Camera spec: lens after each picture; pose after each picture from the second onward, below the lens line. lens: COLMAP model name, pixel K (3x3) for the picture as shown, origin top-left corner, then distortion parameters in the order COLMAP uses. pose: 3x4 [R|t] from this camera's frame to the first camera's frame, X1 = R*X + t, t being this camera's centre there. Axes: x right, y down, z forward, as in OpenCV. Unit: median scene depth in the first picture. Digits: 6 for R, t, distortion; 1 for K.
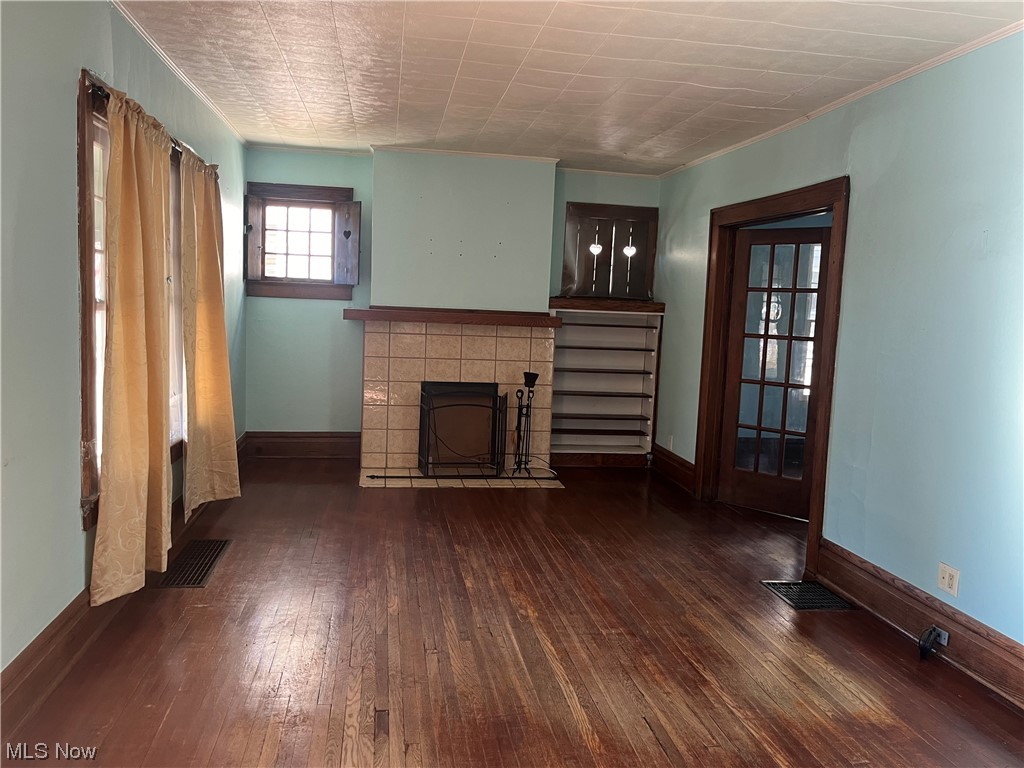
lens RADIAL K [[779.8, 0, 510.8], [0, 779.8, 385.1], [0, 0, 1]] dist [0.029460, -0.028118]
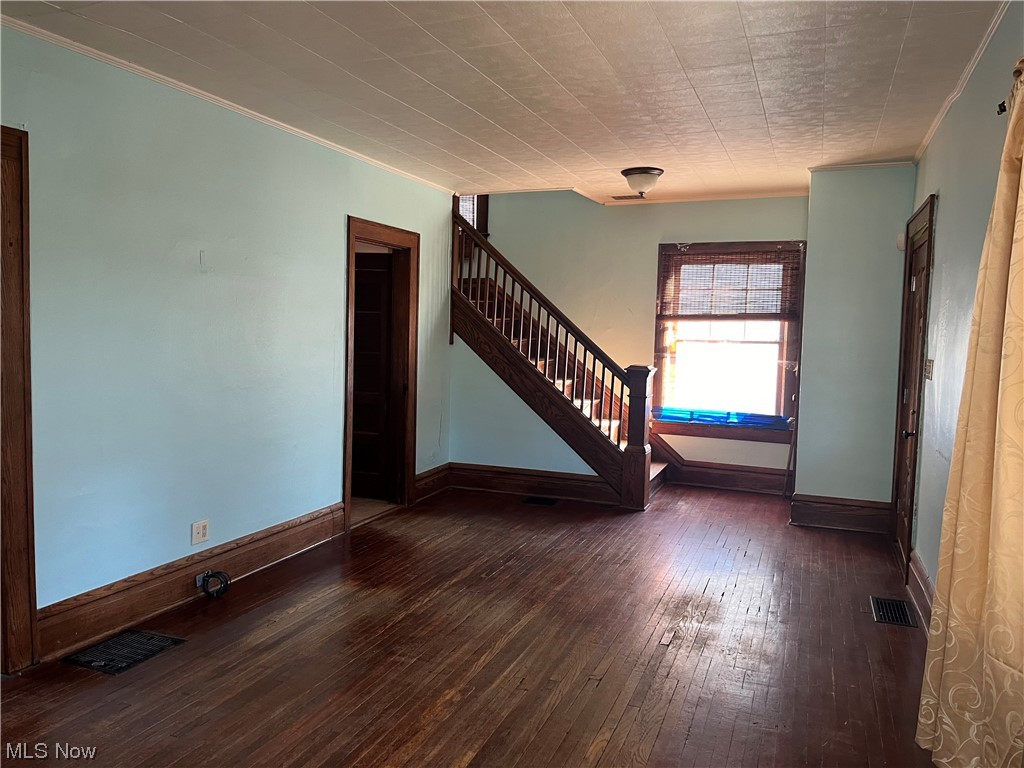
lens RADIAL K [[779.8, 0, 510.7], [0, 779.8, 384.1], [0, 0, 1]] dist [0.029460, -0.028118]
pose [[-0.857733, -0.097794, 0.504709, -0.443121], [-0.004219, 0.983046, 0.183308, -0.201015], [-0.514079, 0.155100, -0.843604, 1.704309]]
